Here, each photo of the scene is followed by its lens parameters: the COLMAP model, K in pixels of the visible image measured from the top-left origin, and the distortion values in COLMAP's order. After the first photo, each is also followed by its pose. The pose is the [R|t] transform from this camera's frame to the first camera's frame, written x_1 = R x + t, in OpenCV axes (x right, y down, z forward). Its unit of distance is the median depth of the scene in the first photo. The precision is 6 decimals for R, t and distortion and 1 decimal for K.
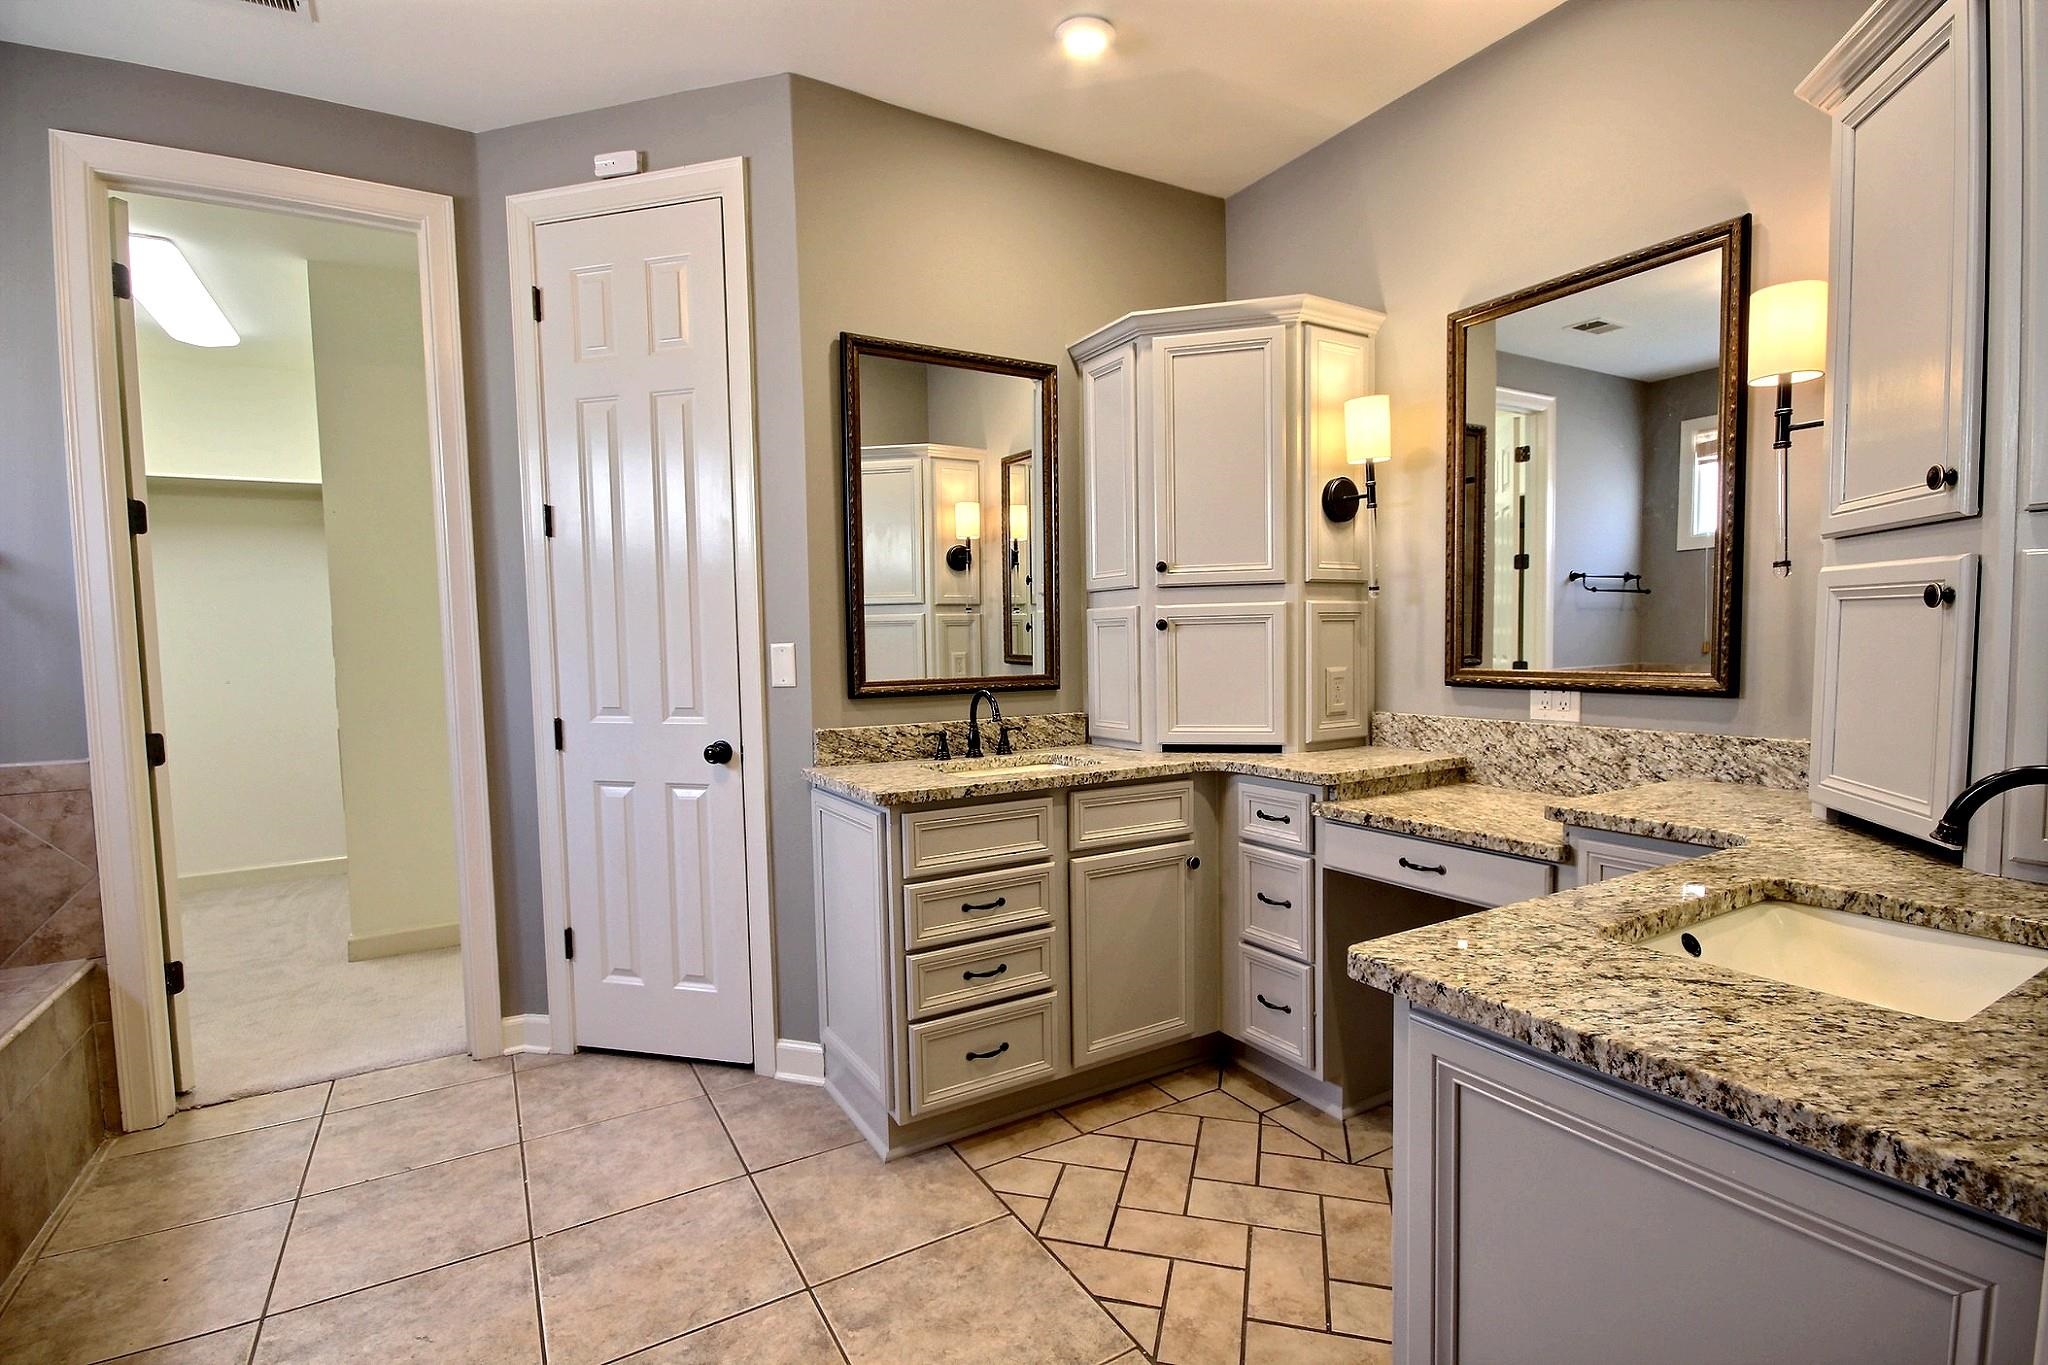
lens RADIAL K [[949.8, 0, 1023.7], [0, 949.8, 698.7], [0, 0, 1]] dist [0.007854, -0.009822]
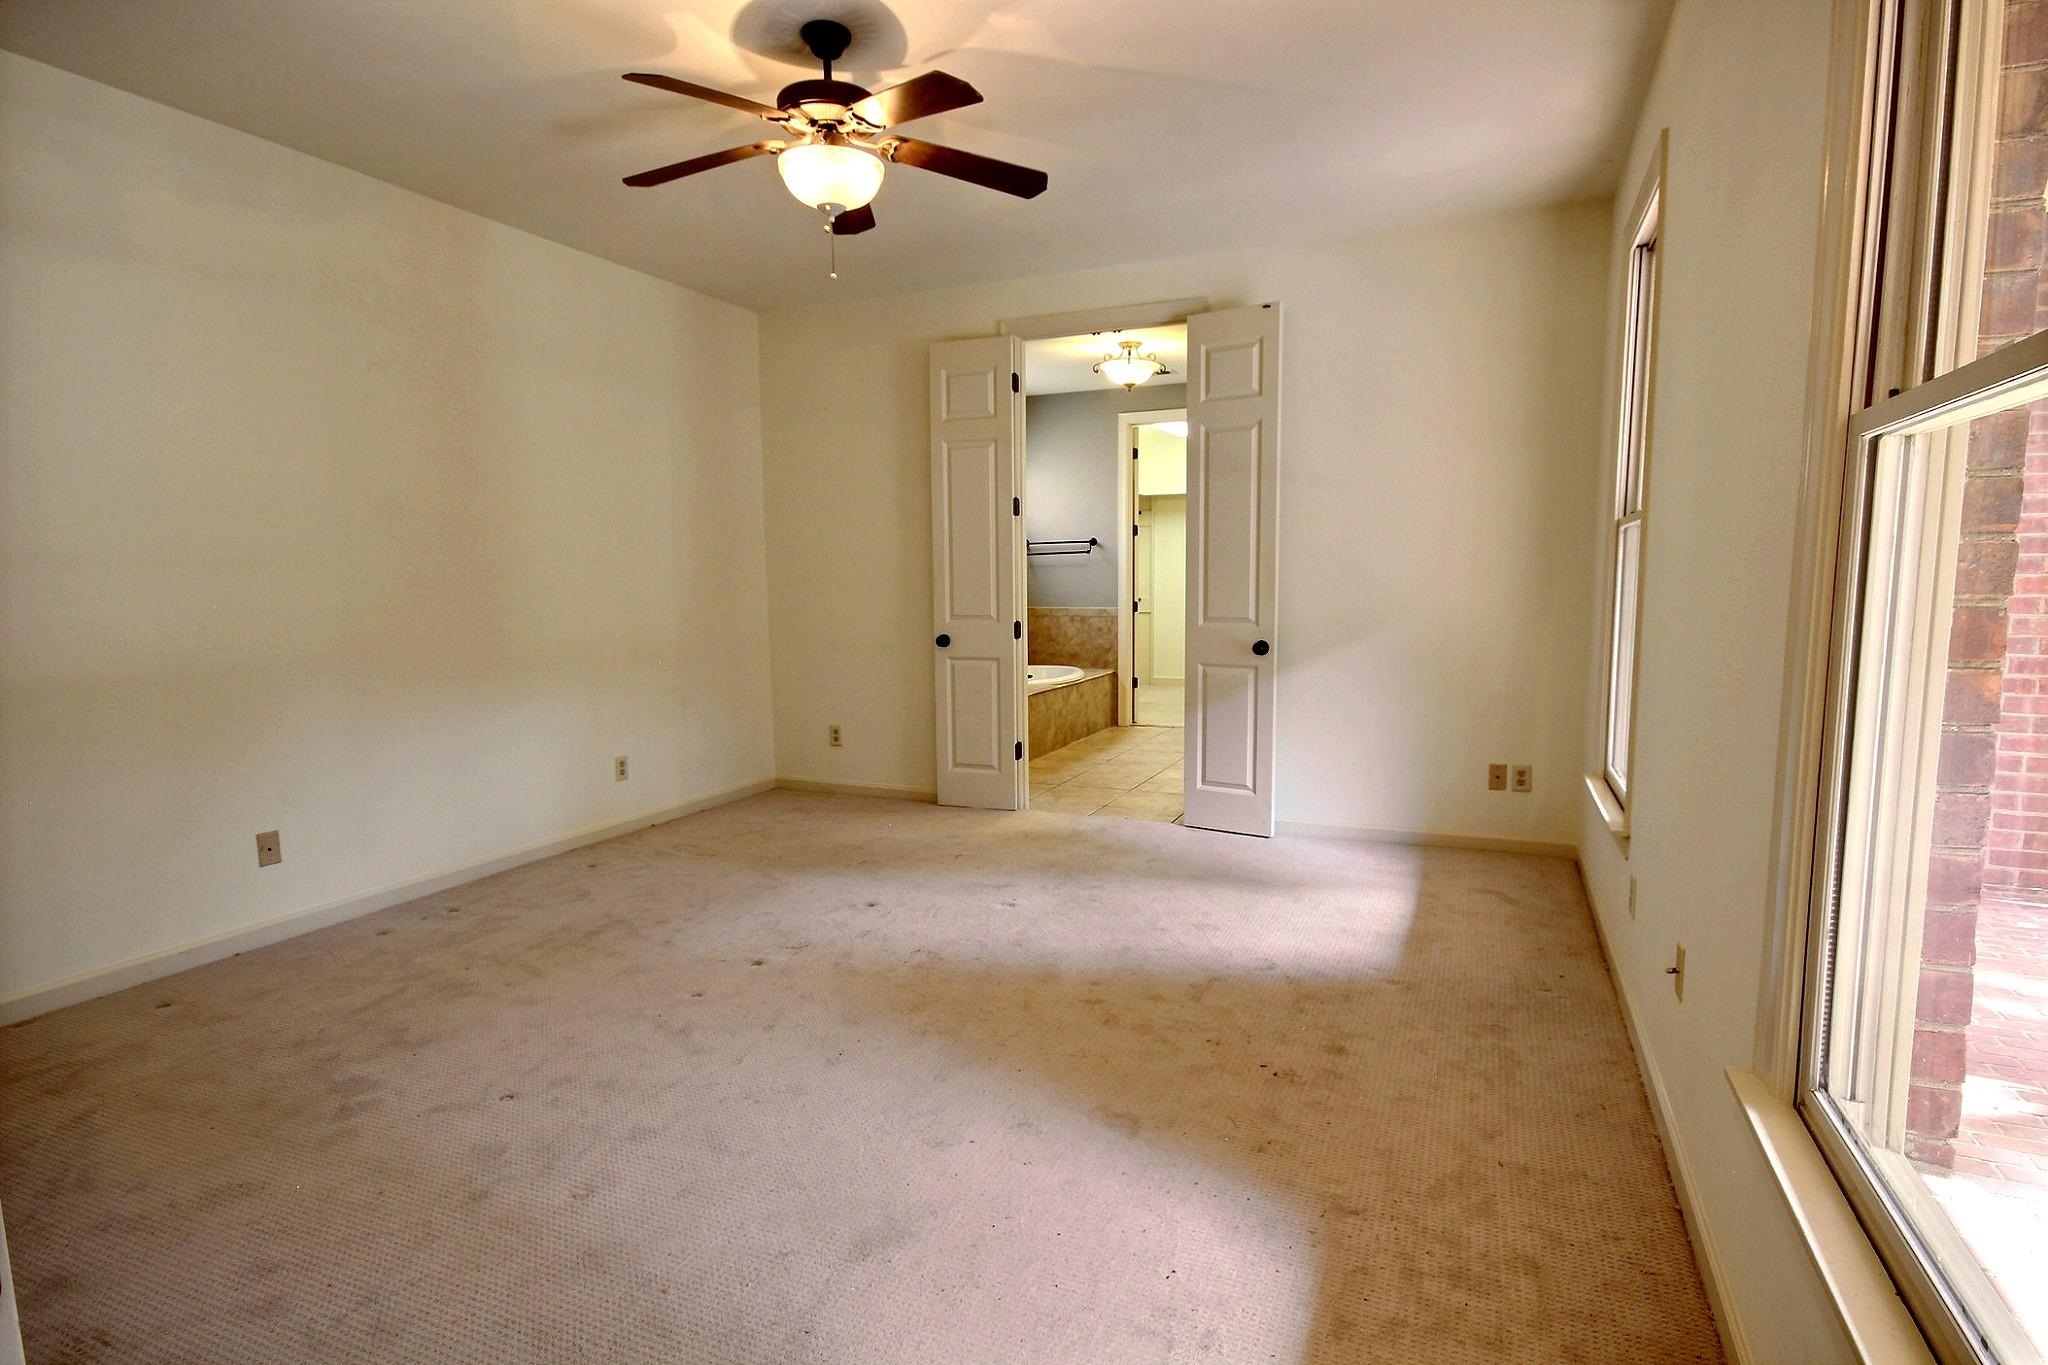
lens RADIAL K [[949.8, 0, 1023.7], [0, 949.8, 698.7], [0, 0, 1]] dist [0.007854, -0.009822]
pose [[0.576077, 0.117734, -0.808872, 1.436755], [-0.052366, 0.992856, 0.107218, 0.039104], [0.815716, -0.019409, 0.578127, -1.103674]]
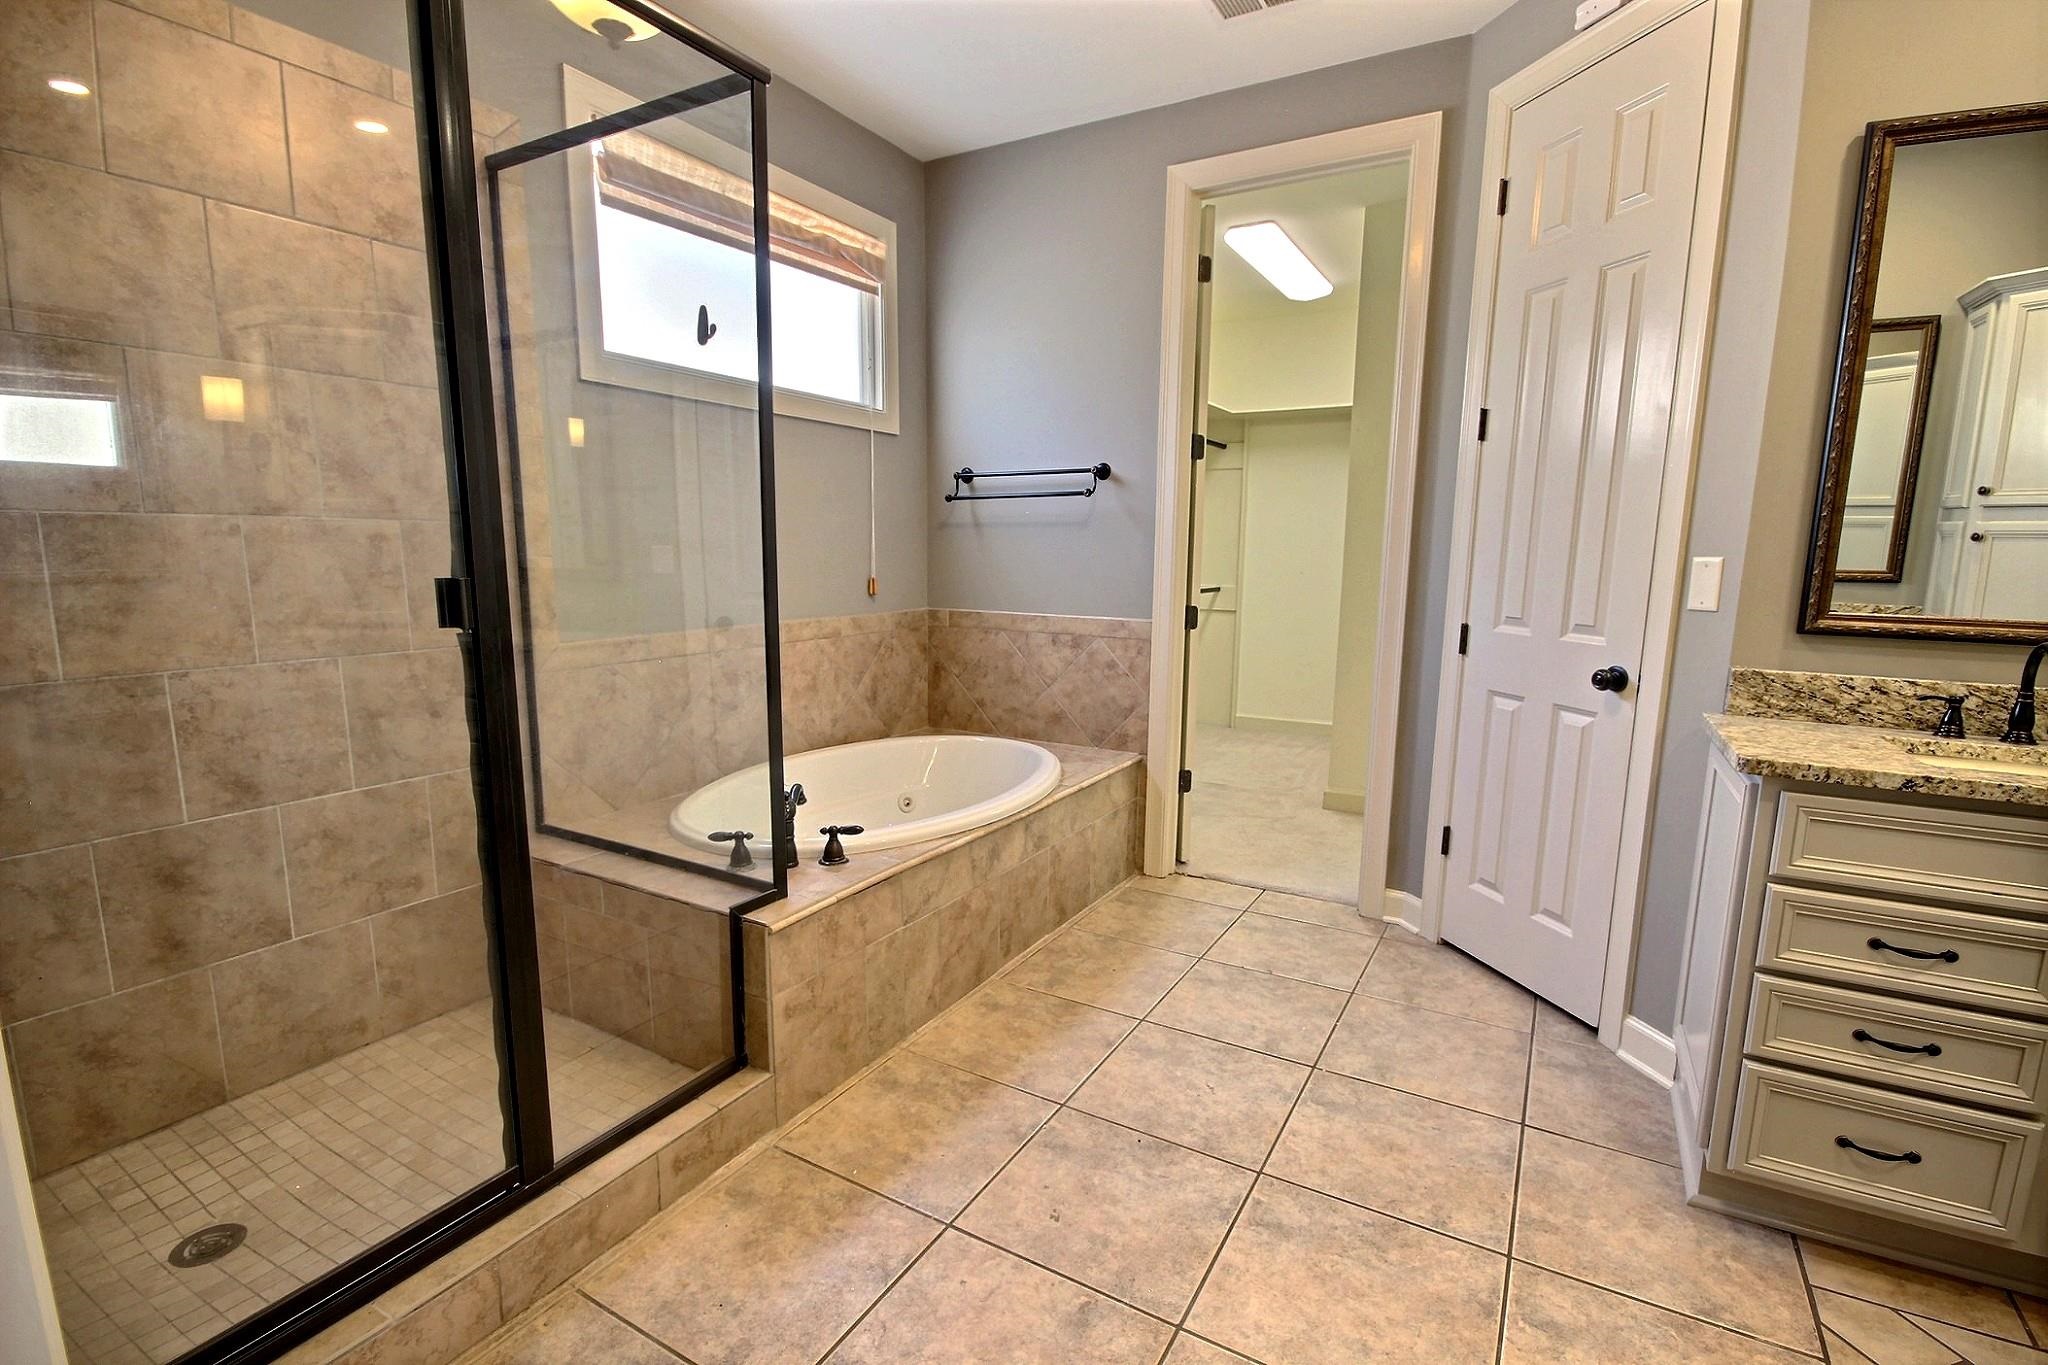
lens RADIAL K [[949.8, 0, 1023.7], [0, 949.8, 698.7], [0, 0, 1]] dist [0.007854, -0.009822]
pose [[0.493117, 0.162427, -0.854665, 0.180210], [-0.077226, 0.986710, 0.142964, -0.009939], [0.866528, -0.004496, 0.499108, 0.094032]]
